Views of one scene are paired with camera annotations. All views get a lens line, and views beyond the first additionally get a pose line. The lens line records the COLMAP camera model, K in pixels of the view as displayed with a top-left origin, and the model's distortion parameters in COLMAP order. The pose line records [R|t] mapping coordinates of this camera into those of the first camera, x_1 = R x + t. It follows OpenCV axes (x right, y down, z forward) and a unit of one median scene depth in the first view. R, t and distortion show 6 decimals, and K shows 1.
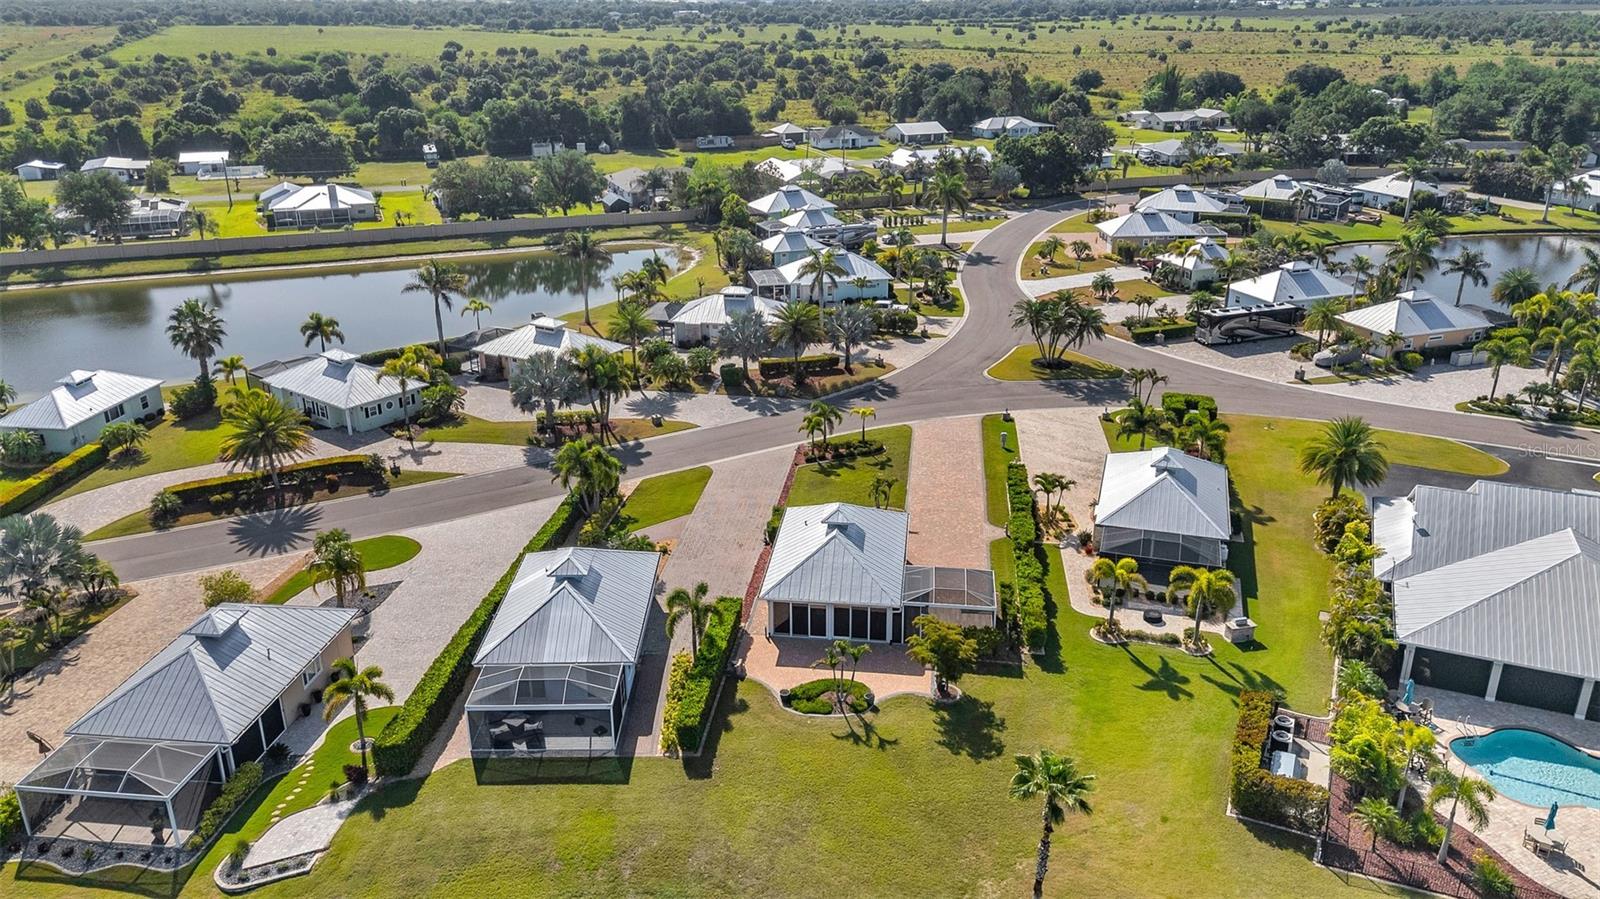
lens RADIAL K [[1173.8, 0, 800.0], [0, 1173.8, 449.5], [0, 0, 1]] dist [0.073300, -0.069159]
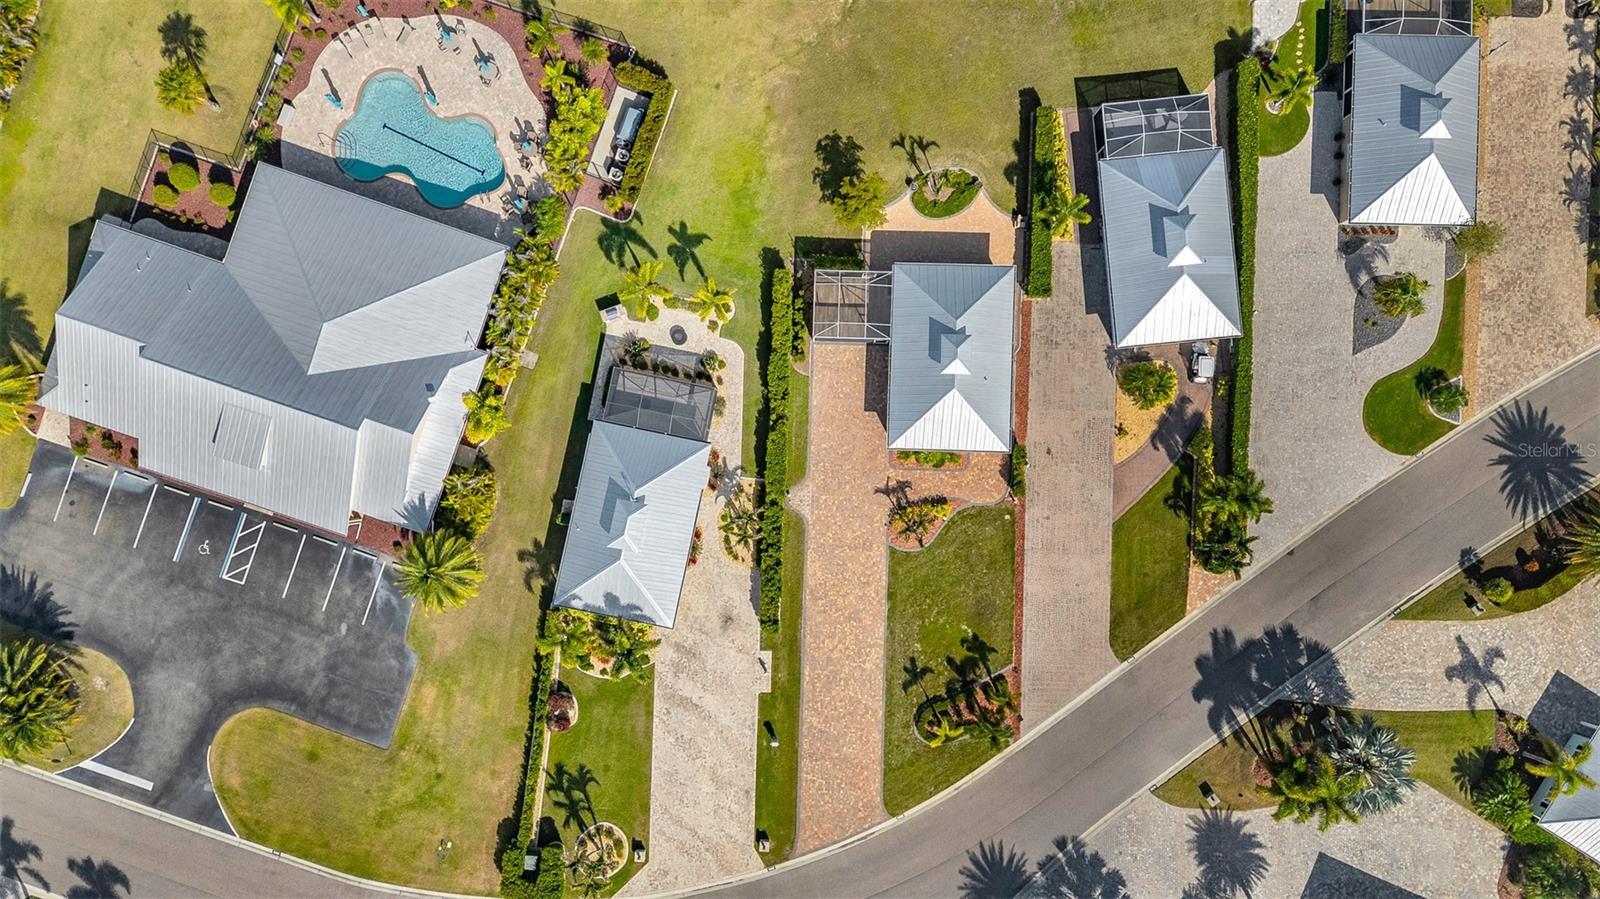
lens RADIAL K [[1172.4, 0, 800.0], [0, 1172.4, 449.5], [0, 0, 1]] dist [0.083365, -0.083113]
pose [[-0.995643, 0.092614, 0.010866, 0.106458], [-0.022088, -0.347433, 0.937445, -0.603776], [0.090595, 0.933120, 0.347965, 0.429494]]
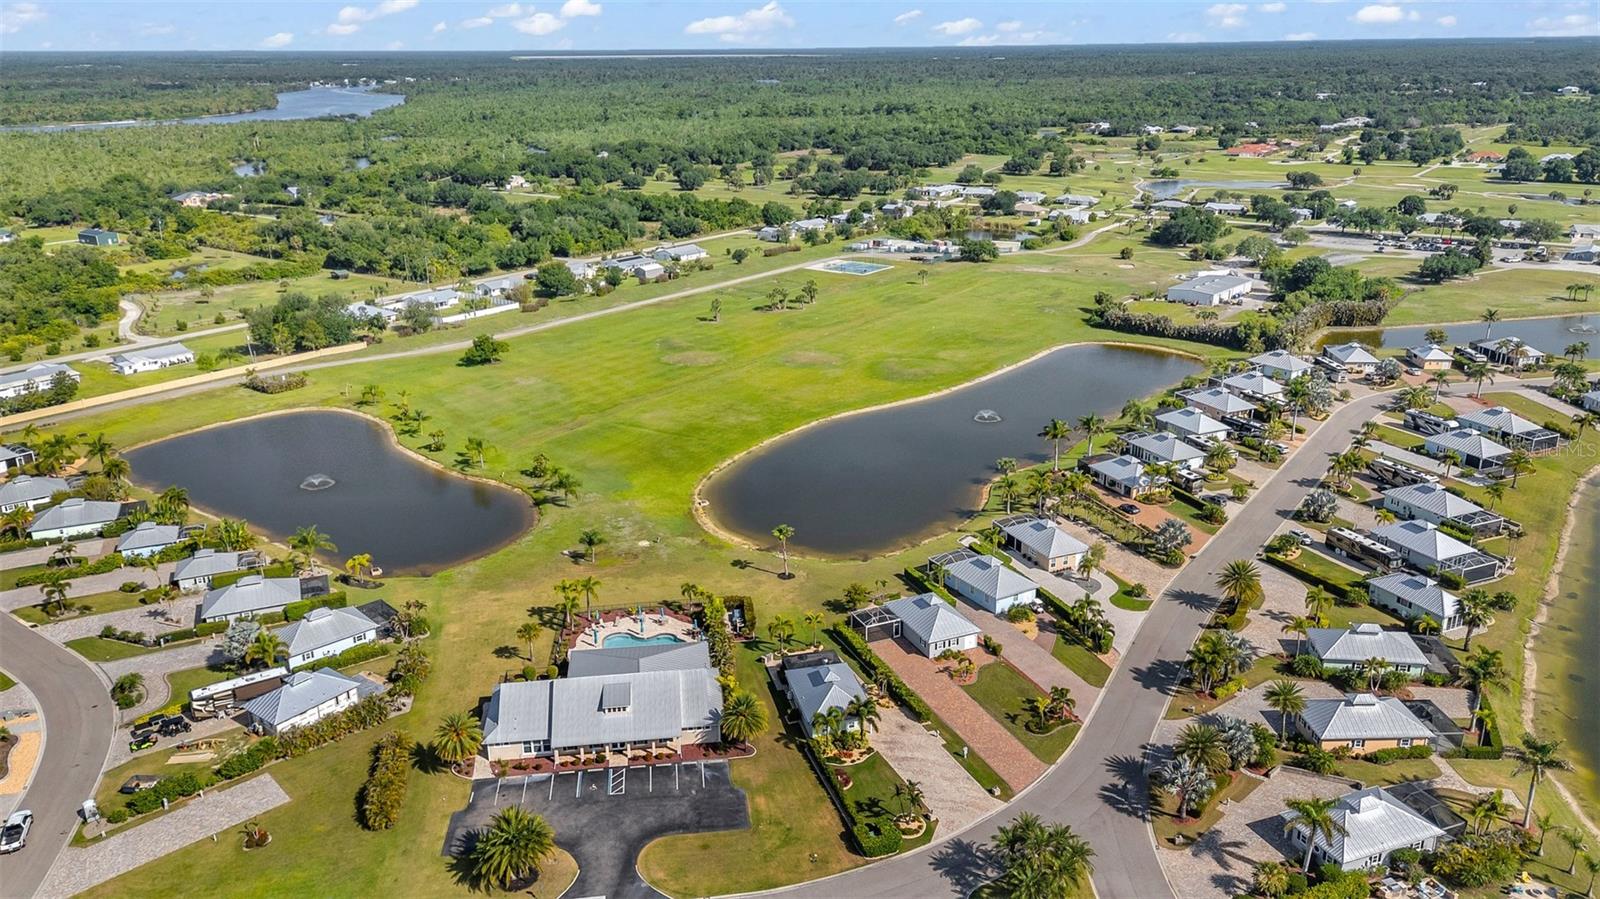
lens RADIAL K [[1171.4, 0, 800.0], [0, 1171.4, 449.5], [0, 0, 1]] dist [0.079229, -0.076105]
pose [[-0.854861, 0.178958, -0.487018, 0.792676], [-0.179519, 0.778649, 0.601231, -0.903072], [0.486811, 0.601398, -0.633510, 1.308764]]
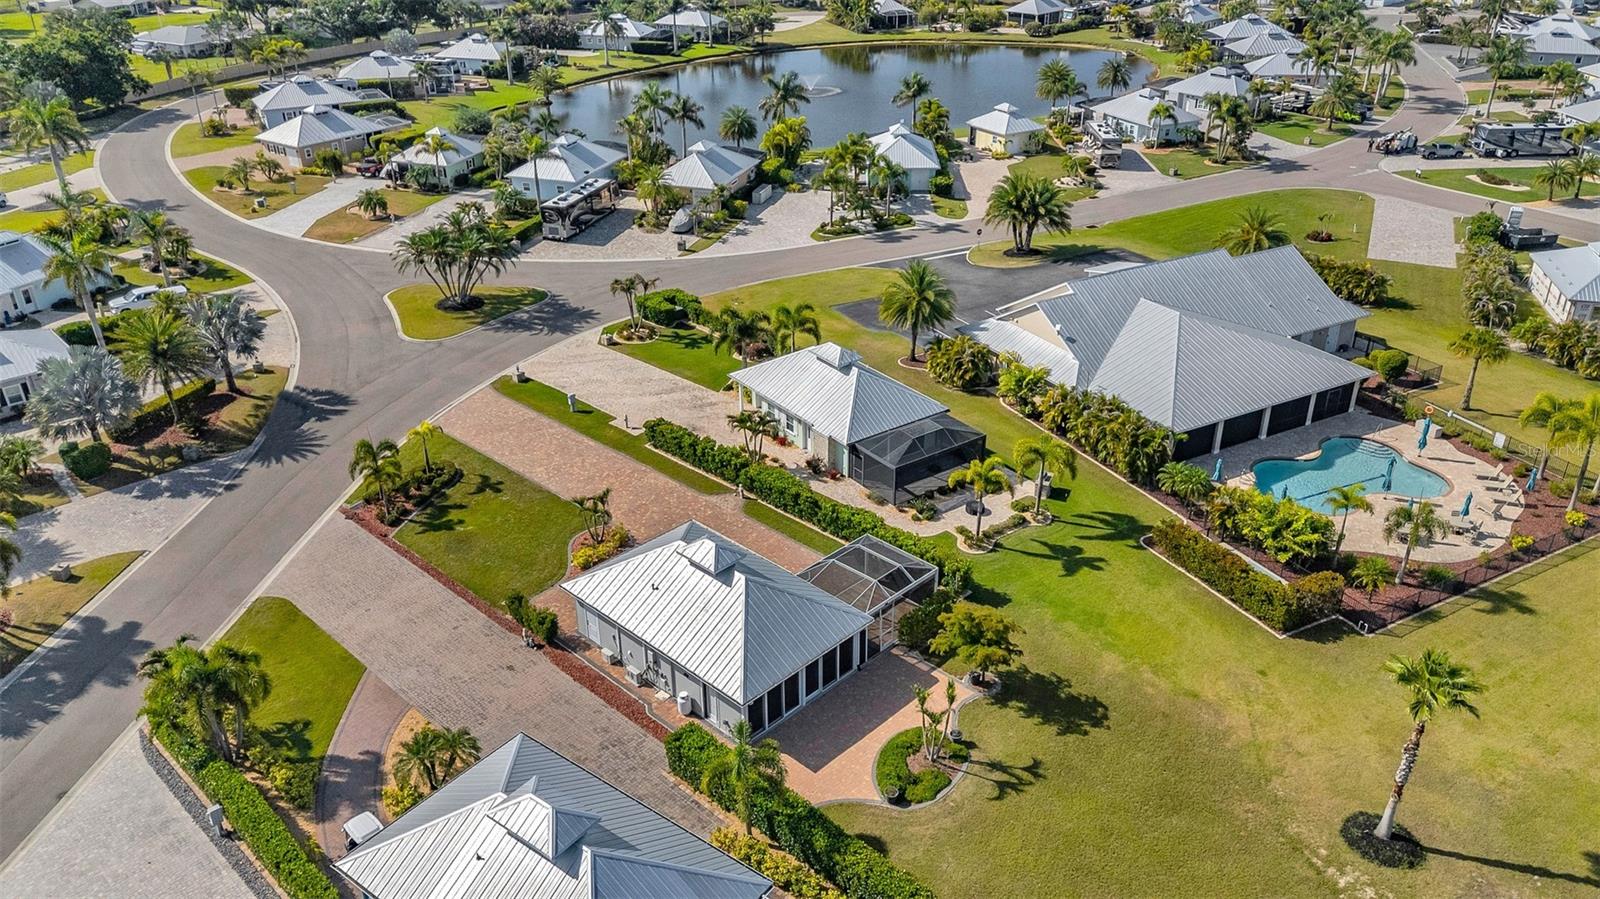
lens RADIAL K [[1171.4, 0, 800.0], [0, 1171.4, 449.5], [0, 0, 1]] dist [0.079229, -0.076105]
pose [[0.604807, -0.366900, 0.706819, -0.265924], [0.296888, 0.927445, 0.227384, -0.096908], [-0.738963, 0.072322, 0.669853, 0.283304]]
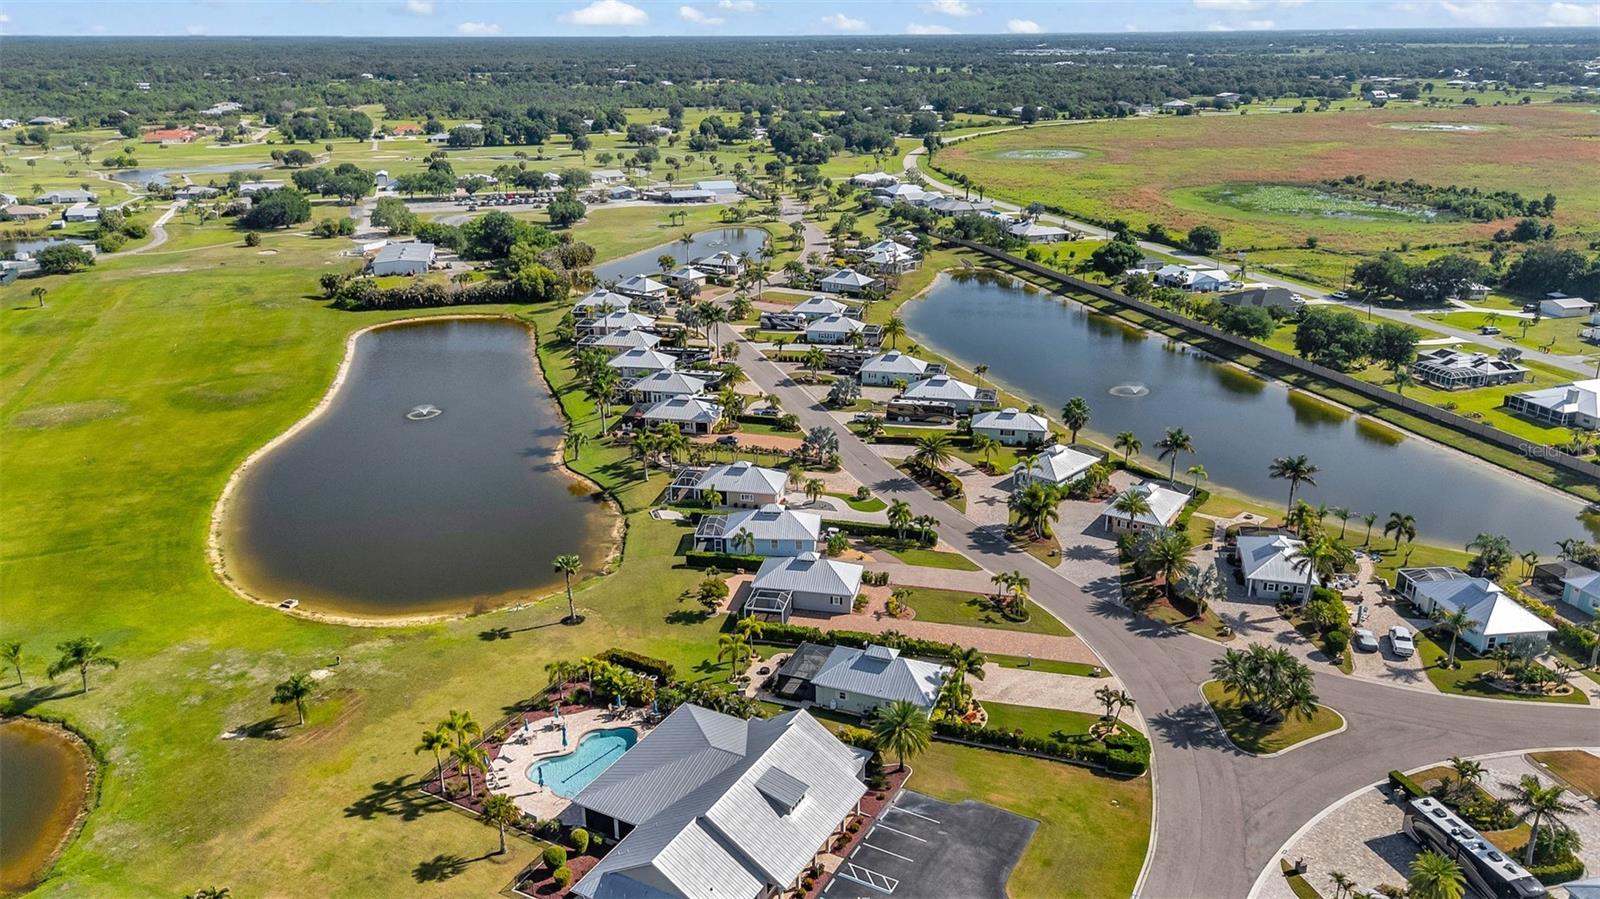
lens RADIAL K [[1164.0, 0, 800.4], [0, 1164.0, 467.2], [0, 0, 1]] dist [0.088375, -0.083981]
pose [[-0.078759, 0.350205, -0.933356, 1.124878], [-0.359267, 0.863379, 0.354265, -0.475058], [0.929906, 0.363226, 0.057818, 0.505223]]
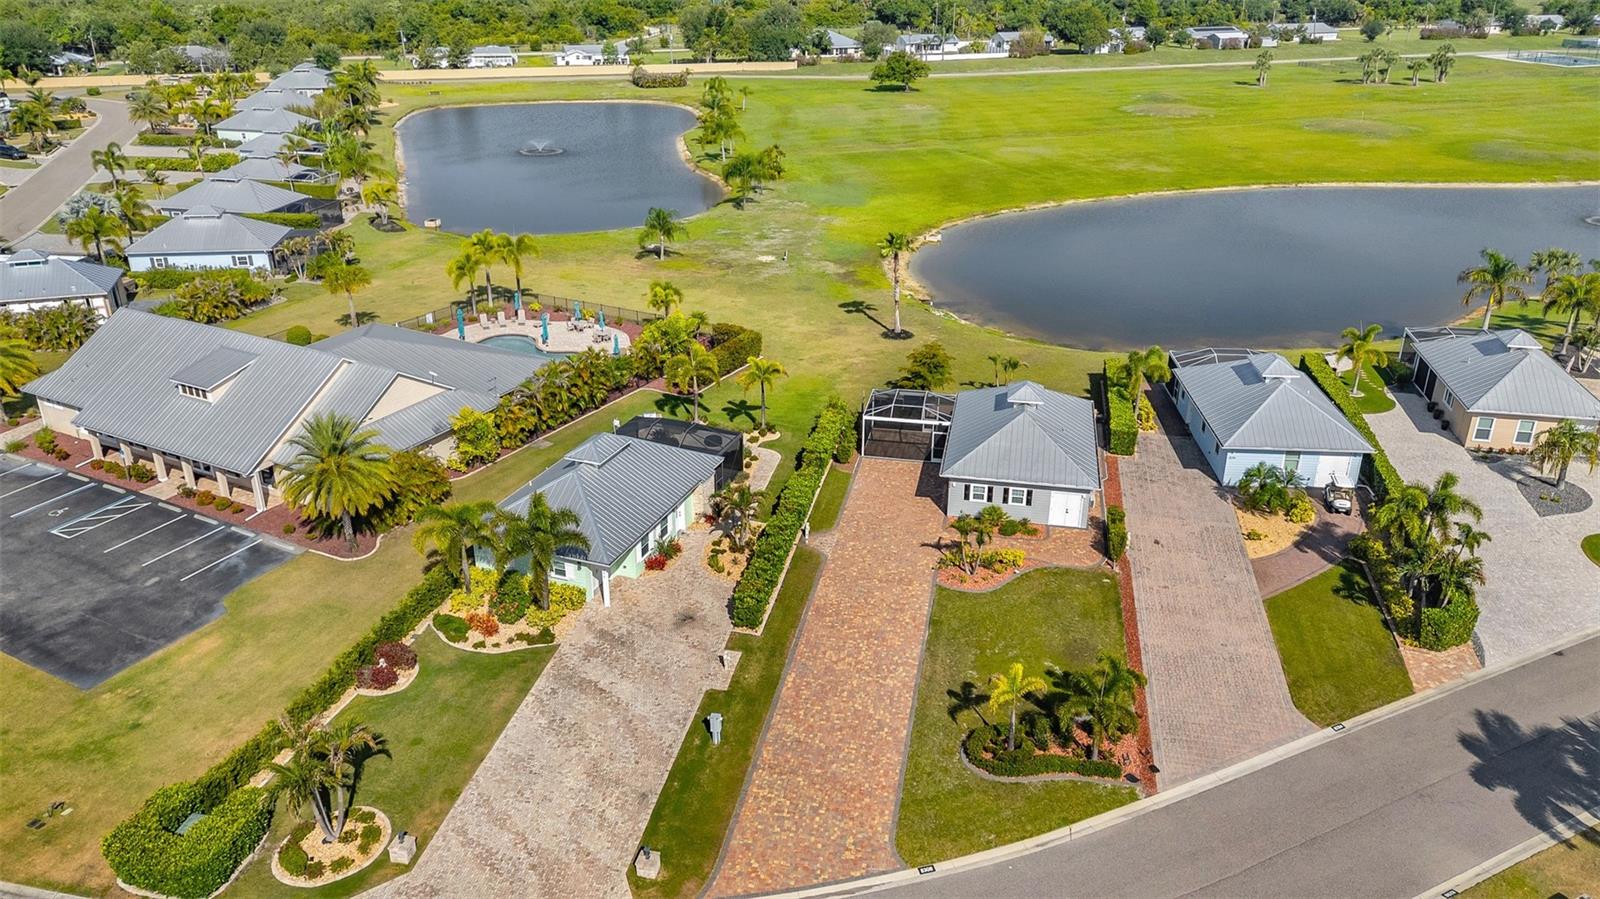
lens RADIAL K [[1171.4, 0, 800.0], [0, 1171.4, 449.5], [0, 0, 1]] dist [0.079229, -0.076105]
pose [[-0.997551, -0.028926, 0.063685, 0.093586], [0.025226, 0.700427, 0.713278, -0.359076], [-0.065239, 0.713137, -0.697982, 1.045192]]
